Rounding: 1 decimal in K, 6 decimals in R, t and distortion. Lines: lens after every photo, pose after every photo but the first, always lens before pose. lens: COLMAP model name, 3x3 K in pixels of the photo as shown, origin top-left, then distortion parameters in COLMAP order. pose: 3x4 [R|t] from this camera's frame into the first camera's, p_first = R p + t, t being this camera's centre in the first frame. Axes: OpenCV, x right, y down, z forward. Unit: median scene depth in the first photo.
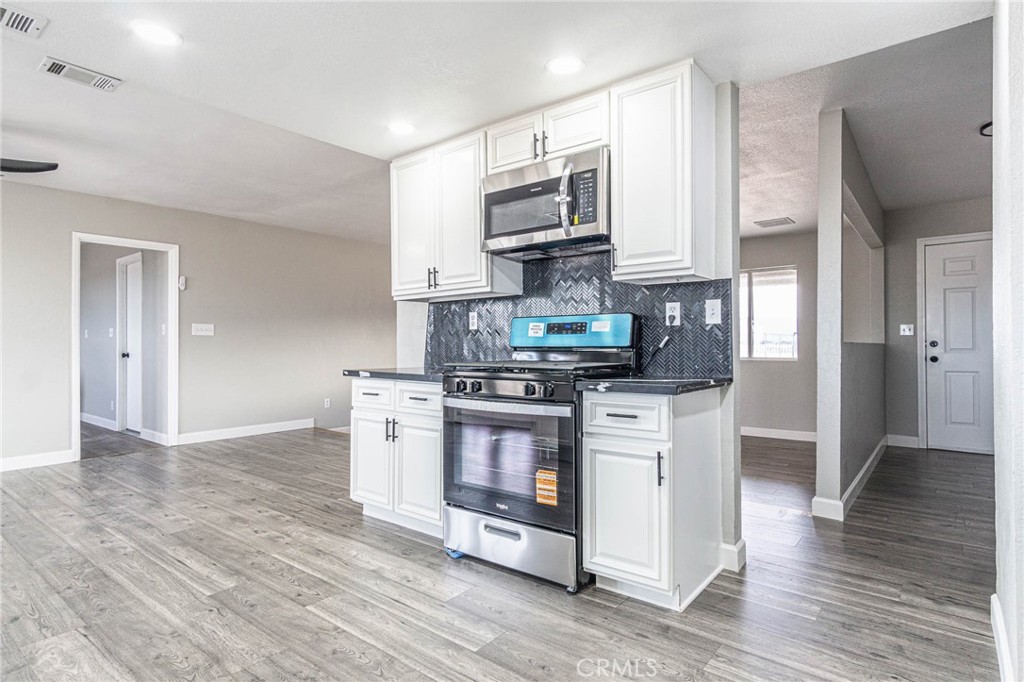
lens RADIAL K [[544.5, 0, 510.8], [0, 544.5, 342.6], [0, 0, 1]] dist [0.004842, 0.001168]
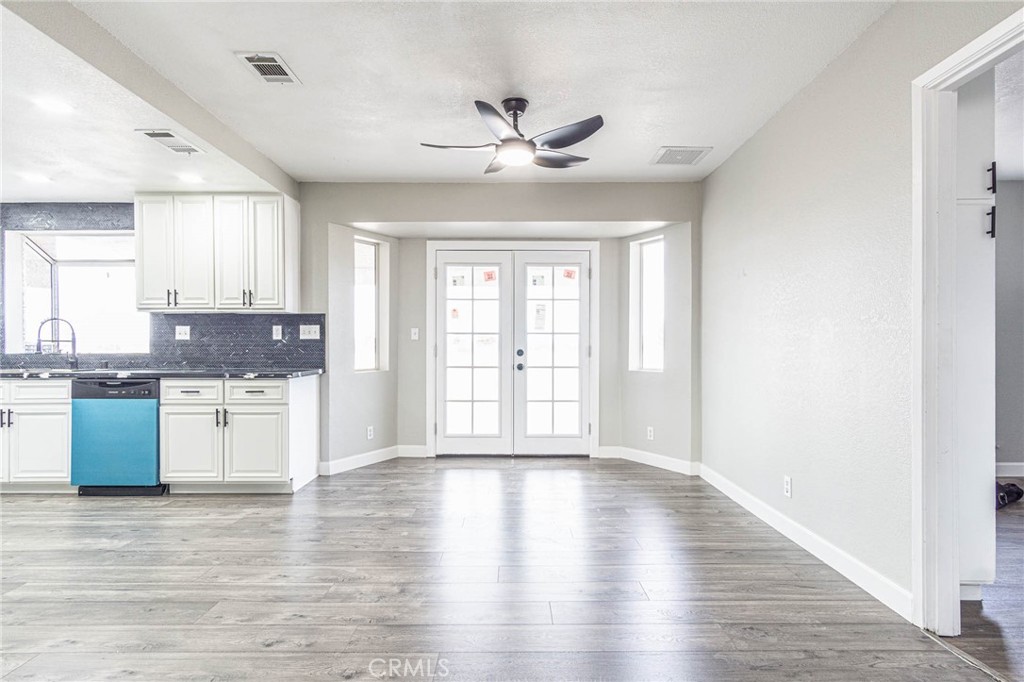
lens RADIAL K [[544.5, 0, 510.8], [0, 544.5, 342.6], [0, 0, 1]] dist [0.004842, 0.001168]
pose [[-0.779985, 0.003244, -0.625790, -0.526803], [0.005863, 0.999981, -0.002123, -0.004097], [0.625771, -0.005325, -0.779989, 2.065061]]
